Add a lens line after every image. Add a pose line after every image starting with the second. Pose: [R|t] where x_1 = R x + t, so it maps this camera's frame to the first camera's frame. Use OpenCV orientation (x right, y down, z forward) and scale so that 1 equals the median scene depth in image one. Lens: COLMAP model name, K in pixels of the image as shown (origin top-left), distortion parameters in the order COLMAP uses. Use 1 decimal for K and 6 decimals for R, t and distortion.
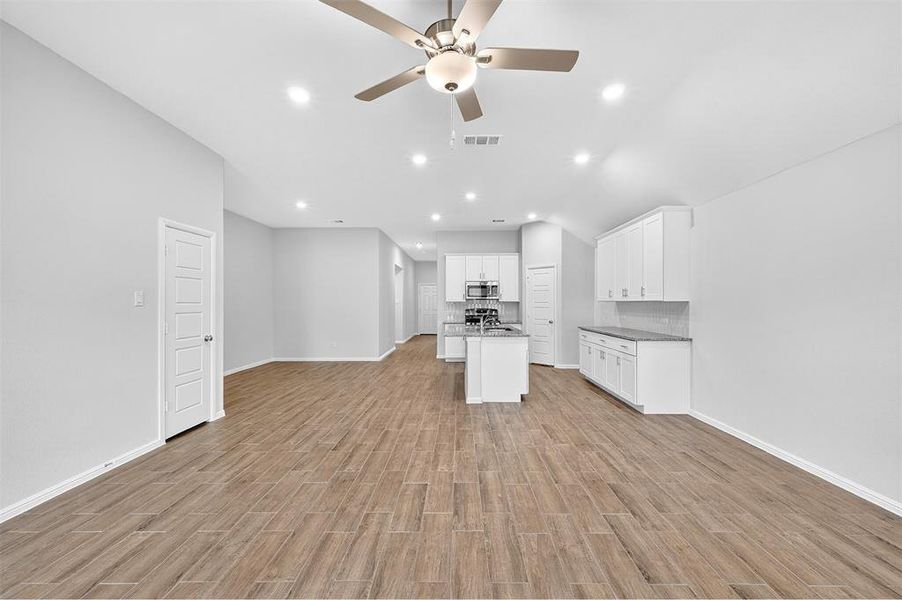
lens RADIAL K [[356.8, 0, 456.8], [0, 356.8, 302.2], [0, 0, 1]] dist [-0.001274, -0.000422]
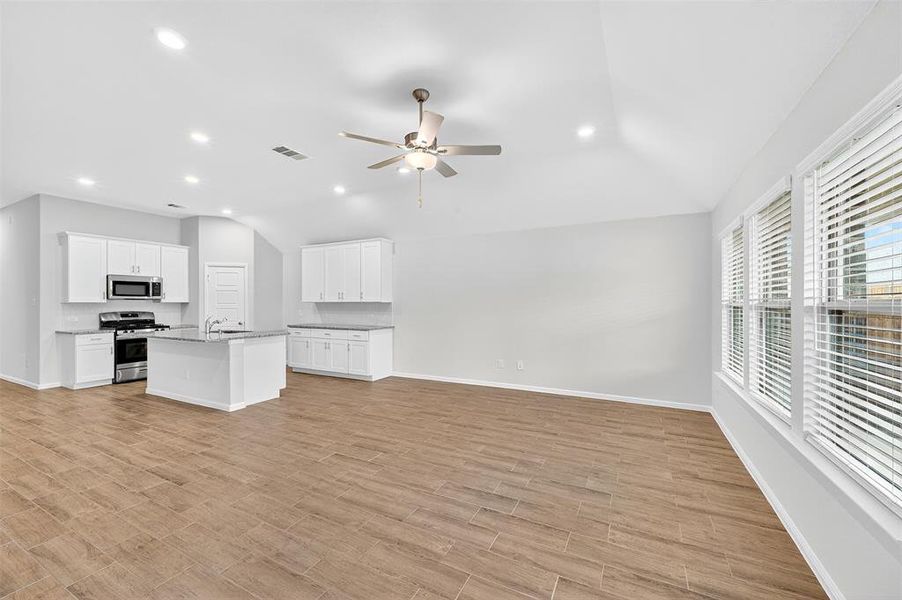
lens RADIAL K [[356.8, 0, 456.8], [0, 356.8, 302.2], [0, 0, 1]] dist [-0.001274, -0.000422]
pose [[0.448665, 0.002338, 0.893697, -0.687946], [0.000354, 0.999996, -0.002794, 0.001044], [-0.893700, 0.001570, 0.448662, 0.064506]]
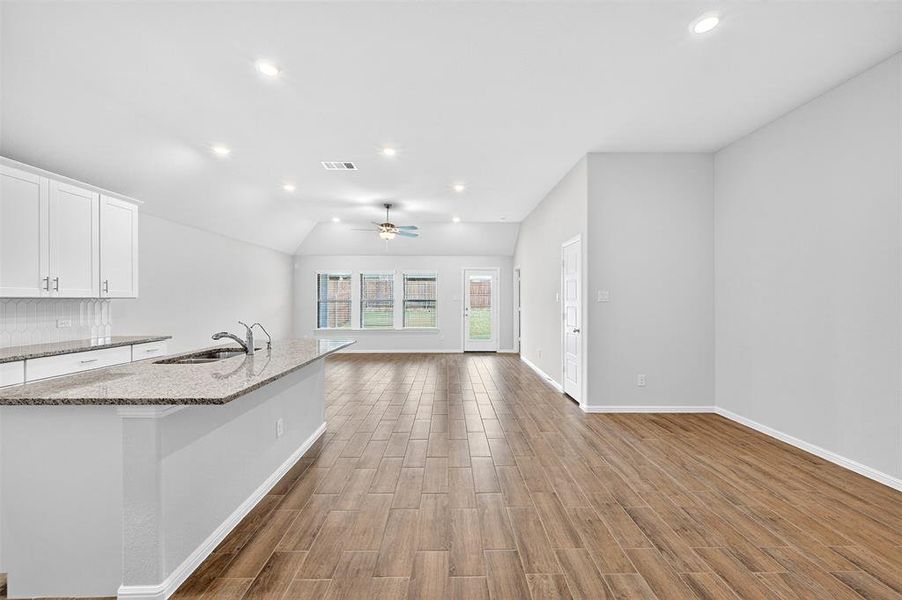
lens RADIAL K [[359.3, 0, 453.9], [0, 359.3, 294.4], [0, 0, 1]] dist [0.000293, -0.000088]
pose [[-0.999734, 0.002763, -0.022884, -0.297433], [0.003135, 0.999864, -0.016216, 0.005251], [0.022836, -0.016284, -0.999607, 2.285453]]
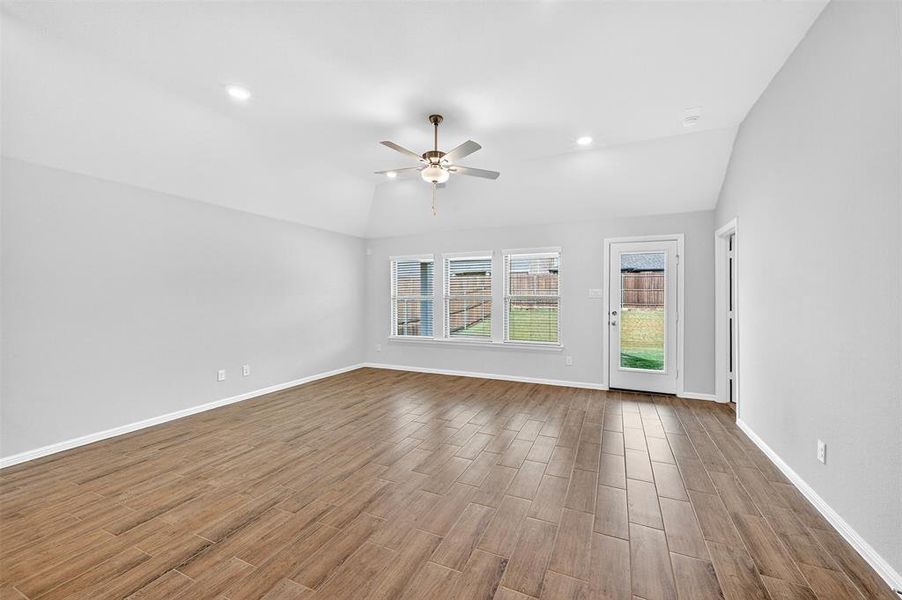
lens RADIAL K [[357.7, 0, 455.3], [0, 357.7, 298.1], [0, 0, 1]] dist [0.000741, -0.000038]
pose [[-0.914731, 0.002257, 0.404058, -0.436275], [0.003638, 0.999990, 0.002650, 0.002468], [-0.404048, 0.003894, -0.914730, 1.338126]]
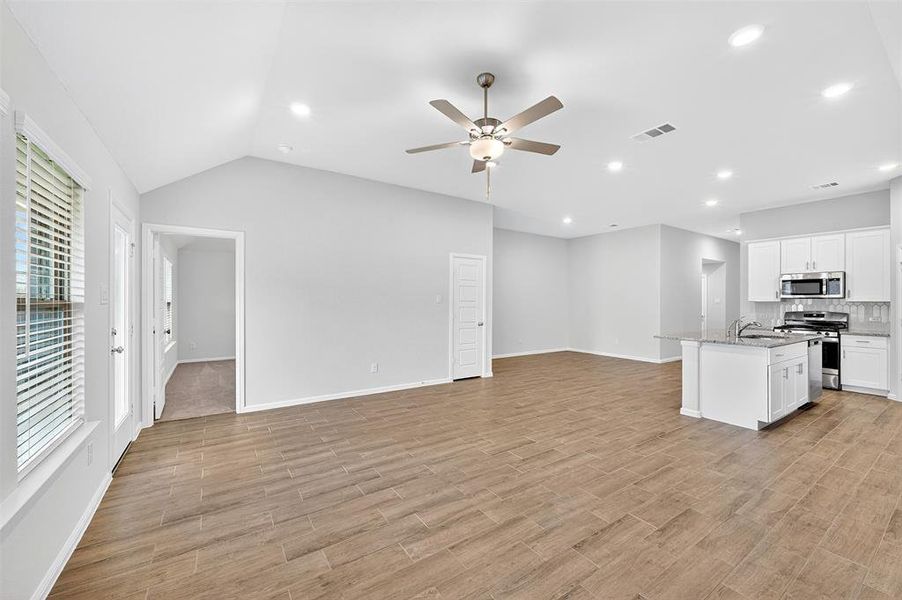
lens RADIAL K [[357.7, 0, 455.3], [0, 357.7, 298.1], [0, 0, 1]] dist [0.000741, -0.000038]
pose [[0.566363, -0.002507, -0.824152, 0.578437], [-0.004326, 0.999973, -0.006015, -0.002343], [0.824144, 0.006972, 0.566337, 0.014956]]
